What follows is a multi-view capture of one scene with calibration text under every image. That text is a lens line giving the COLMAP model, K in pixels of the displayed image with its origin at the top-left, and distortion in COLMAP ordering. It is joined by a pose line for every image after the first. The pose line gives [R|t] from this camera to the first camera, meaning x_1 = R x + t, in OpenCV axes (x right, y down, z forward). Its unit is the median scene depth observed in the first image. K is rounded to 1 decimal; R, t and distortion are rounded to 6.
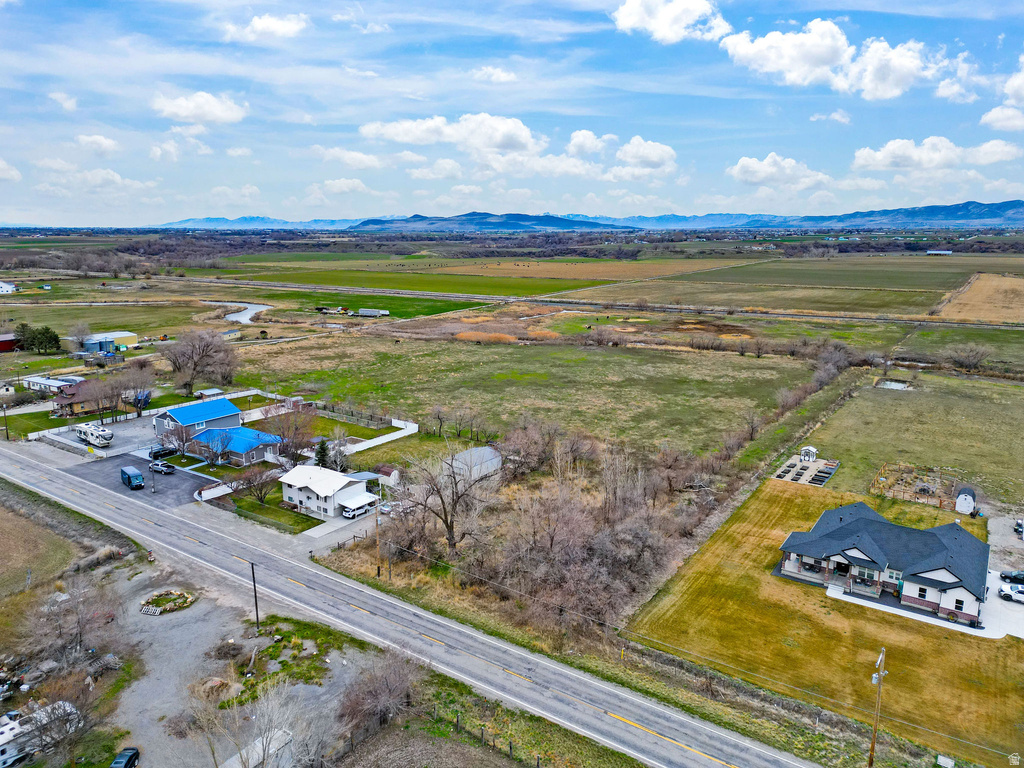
lens RADIAL K [[707.5, 0, 512.0], [0, 707.5, 384.0], [0, 0, 1]] dist [0.078595, -0.067625]
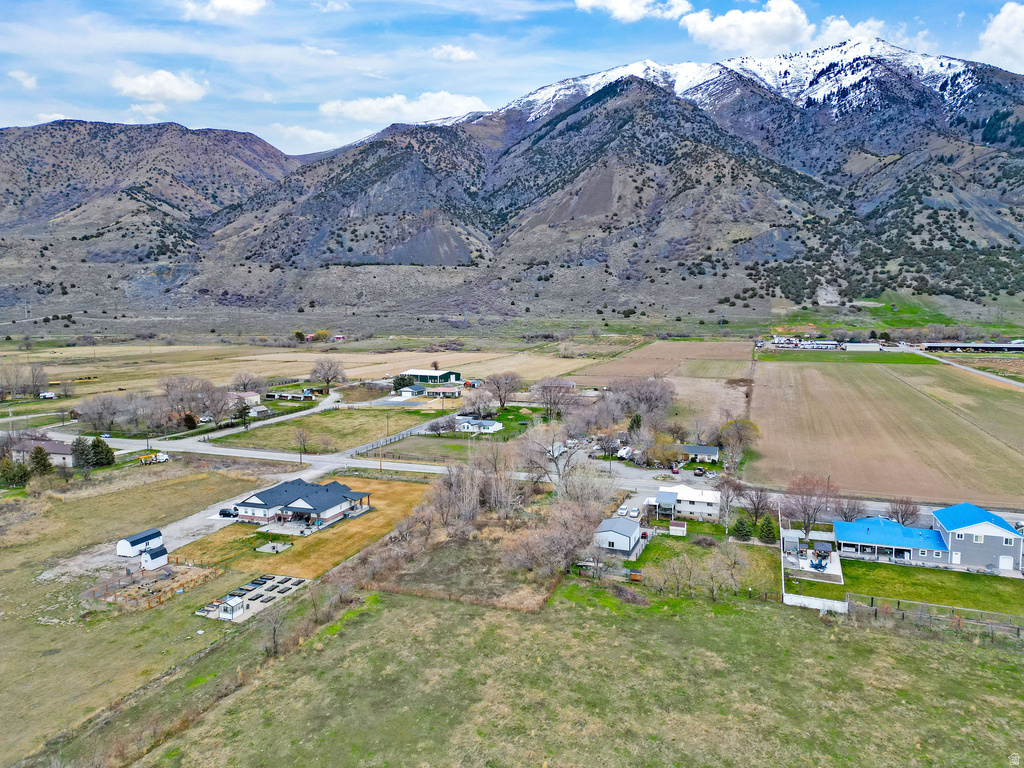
lens RADIAL K [[707.5, 0, 512.0], [0, 707.5, 384.0], [0, 0, 1]] dist [0.078595, -0.067625]
pose [[-0.963317, 0.028673, -0.266831, 0.487058], [-0.055854, 0.951083, 0.303846, -0.543122], [0.262490, 0.307603, -0.914592, 2.513170]]
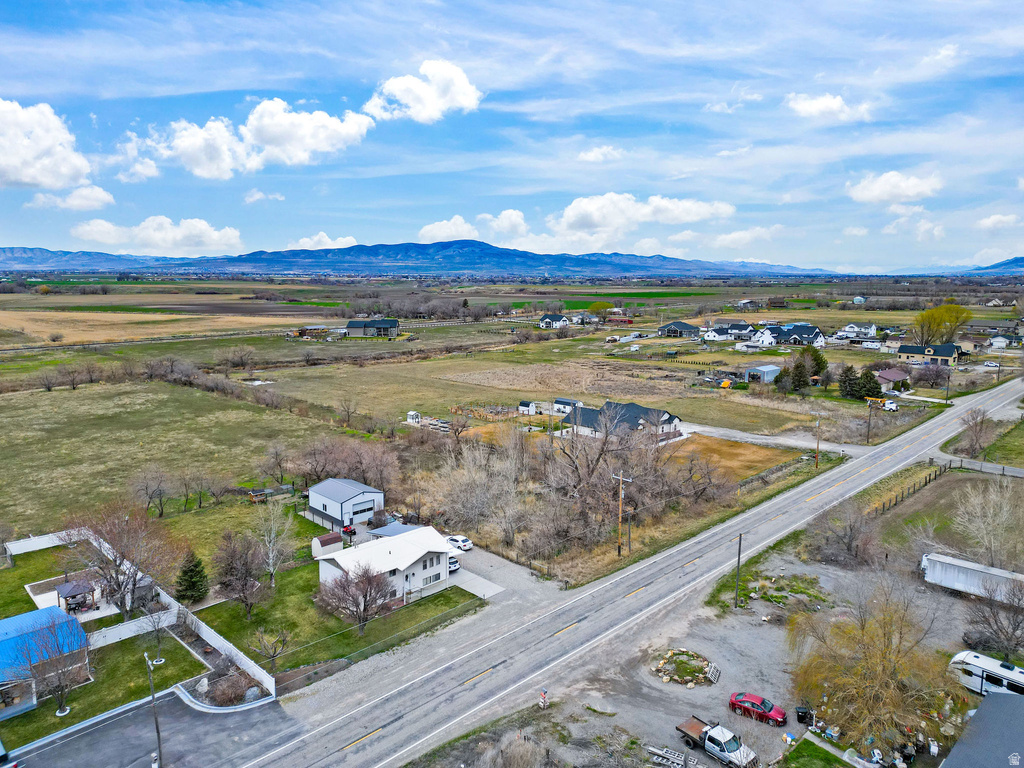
lens RADIAL K [[707.5, 0, 512.0], [0, 707.5, 384.0], [0, 0, 1]] dist [0.078595, -0.067625]
pose [[0.176017, -0.149655, 0.972945, -1.061086], [0.208105, 0.971694, 0.111814, -0.083517], [-0.962138, 0.182794, 0.202178, 0.880333]]
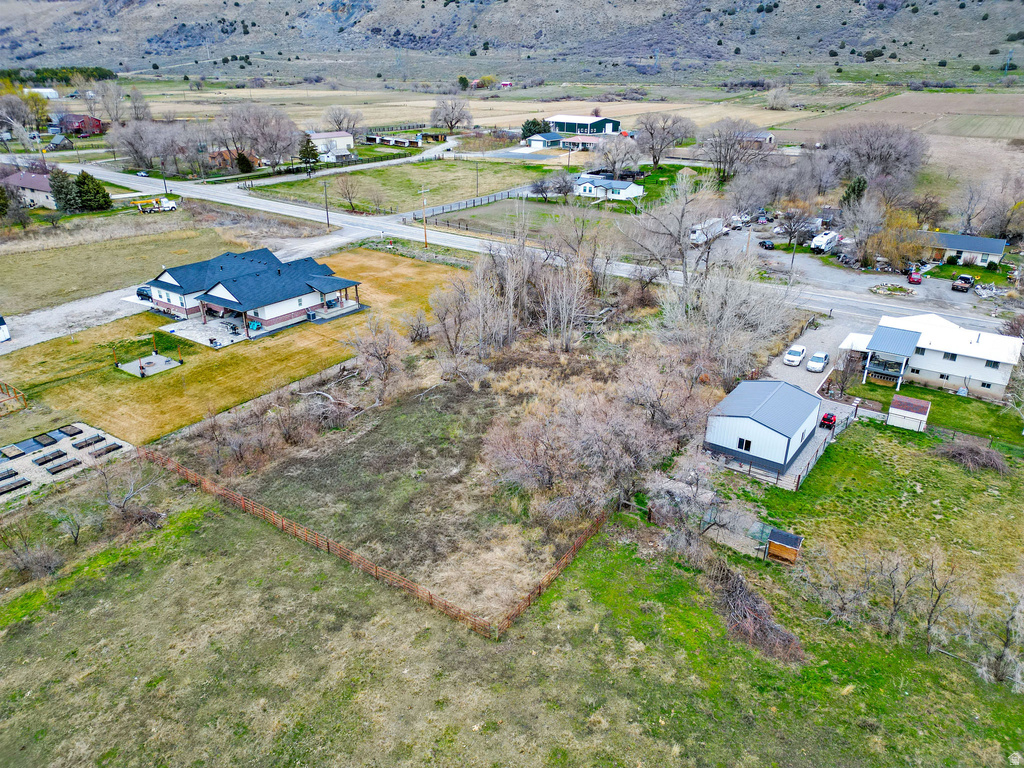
lens RADIAL K [[707.5, 0, 512.0], [0, 707.5, 384.0], [0, 0, 1]] dist [0.078595, -0.067625]
pose [[-0.999960, -0.004004, -0.007963, 0.158904], [-0.007939, 0.806226, 0.591554, -0.260077], [0.004052, 0.591594, -0.806226, 1.885504]]
